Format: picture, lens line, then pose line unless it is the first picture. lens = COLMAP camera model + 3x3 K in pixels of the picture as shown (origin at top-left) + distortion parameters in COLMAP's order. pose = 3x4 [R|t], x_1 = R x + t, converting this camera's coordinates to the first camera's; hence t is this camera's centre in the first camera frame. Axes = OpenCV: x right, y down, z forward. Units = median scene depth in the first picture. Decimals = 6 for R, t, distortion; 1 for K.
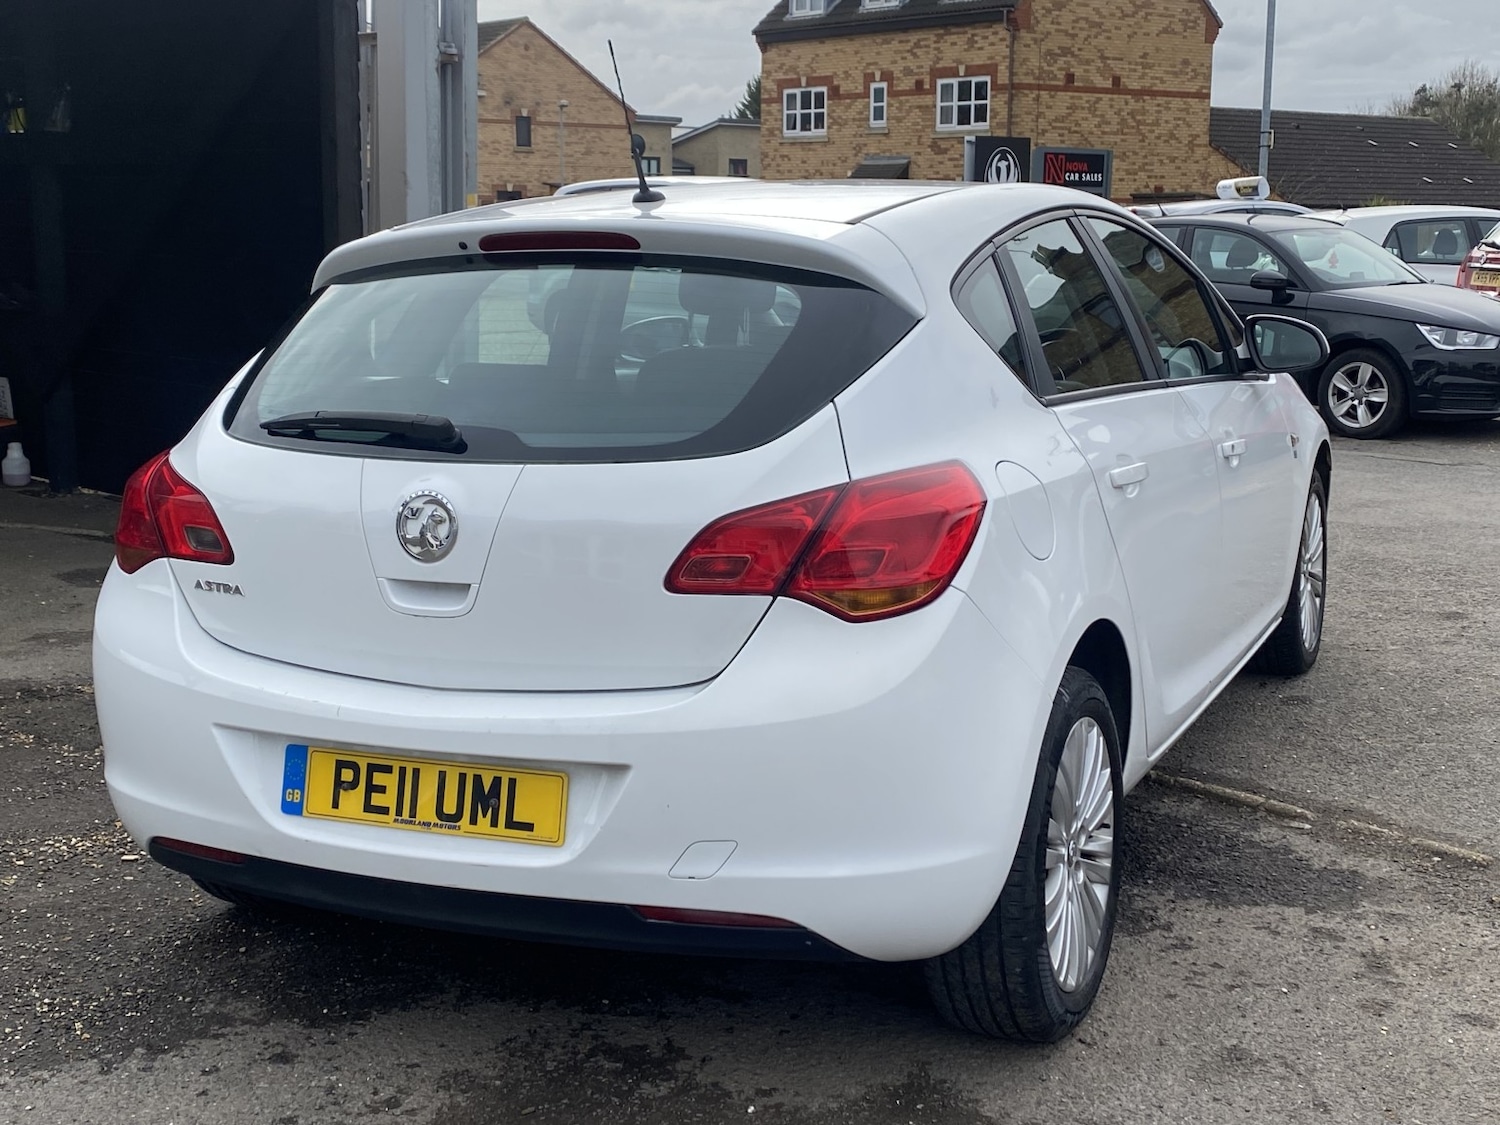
lens RADIAL K [[1958.2, 0, 787.6], [0, 1958.2, 556.6], [0, 0, 1]] dist [0.078396, 0.000000]
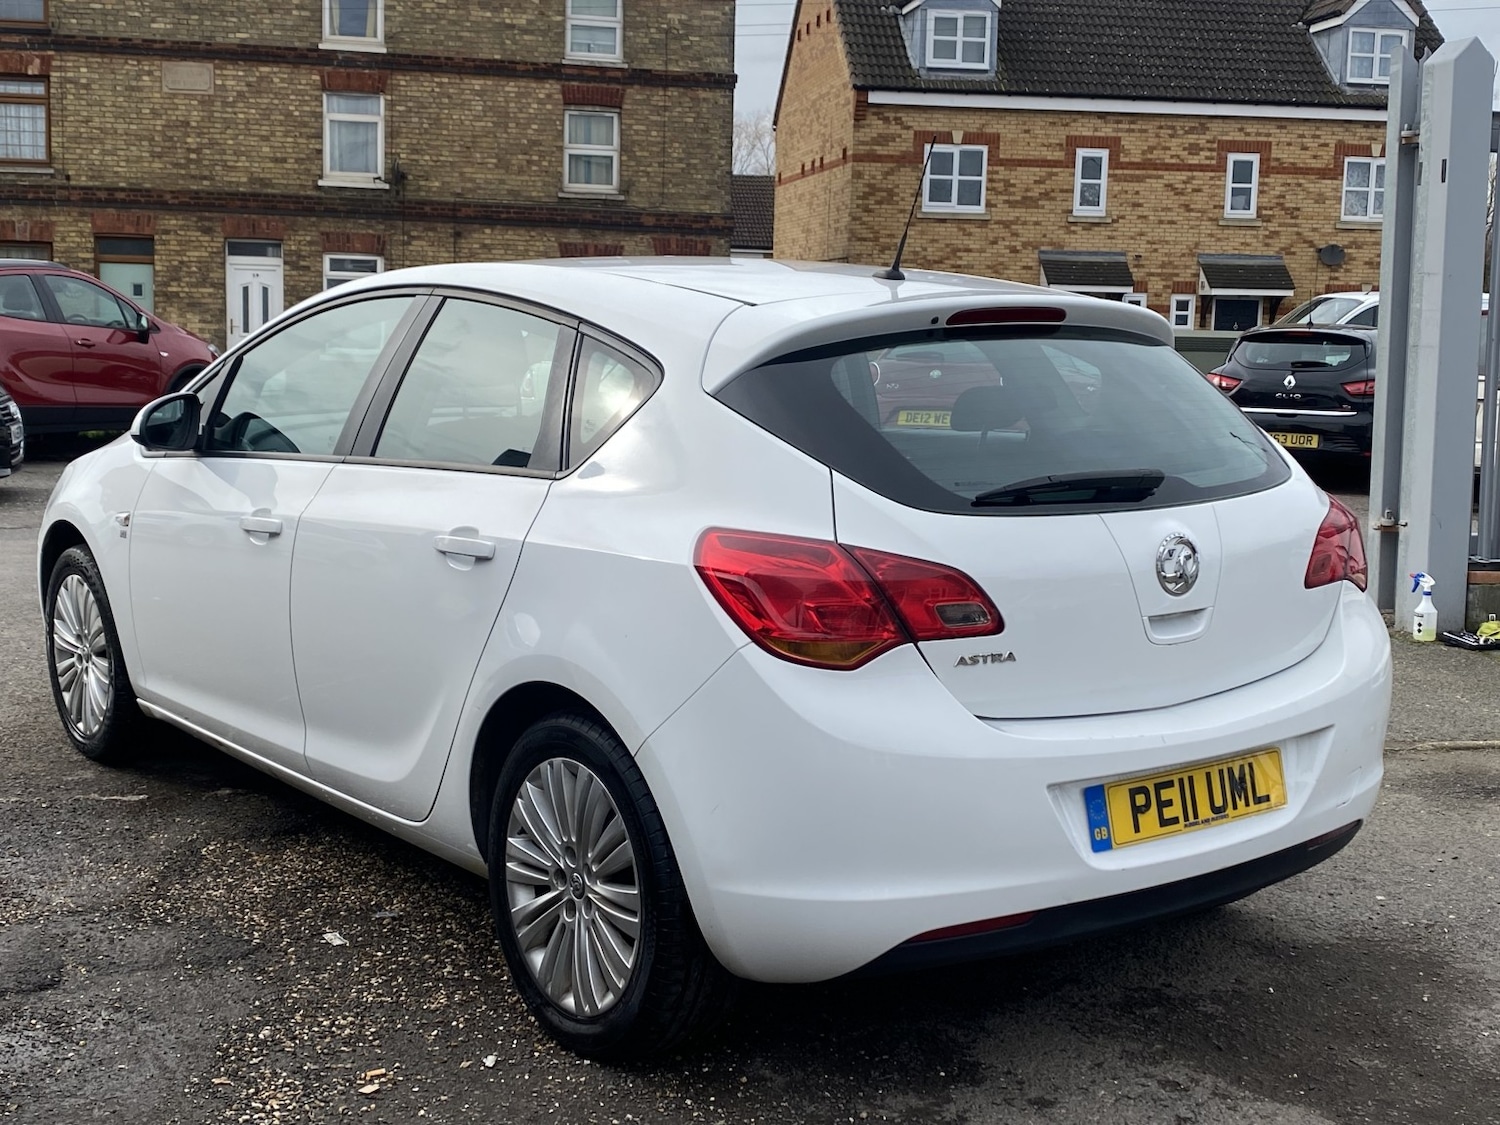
lens RADIAL K [[1958.2, 0, 745.2], [0, 1958.2, 565.0], [0, 0, 1]] dist [0.078396, 0.000000]
pose [[0.502995, -0.109958, 0.857266, -1.232624], [0.133342, 0.989871, 0.048729, -0.099676], [-0.853942, 0.089799, 0.512562, 0.596884]]
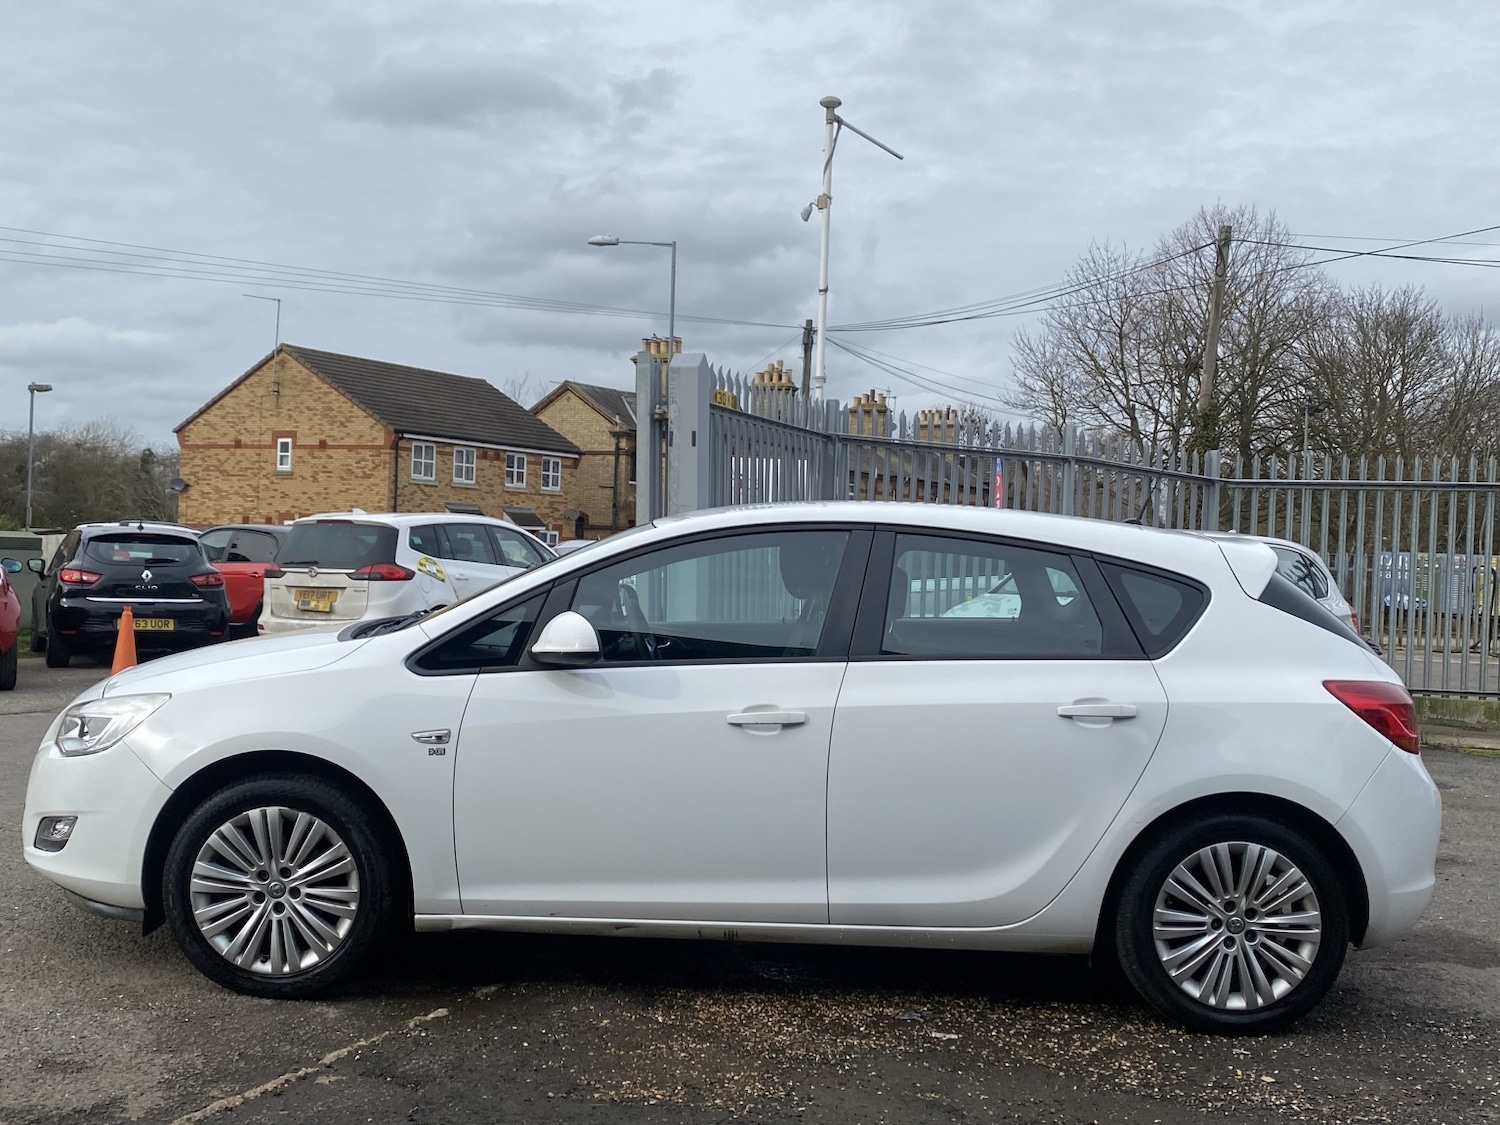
lens RADIAL K [[1630.6, 0, 777.7], [0, 1630.6, 563.3], [0, 0, 1]] dist [0.031712, 0.000000]
pose [[-0.405527, -0.029712, 0.913600, -1.468968], [0.120986, 0.988934, 0.085865, -0.358689], [-0.906041, 0.145353, -0.397445, 2.155731]]
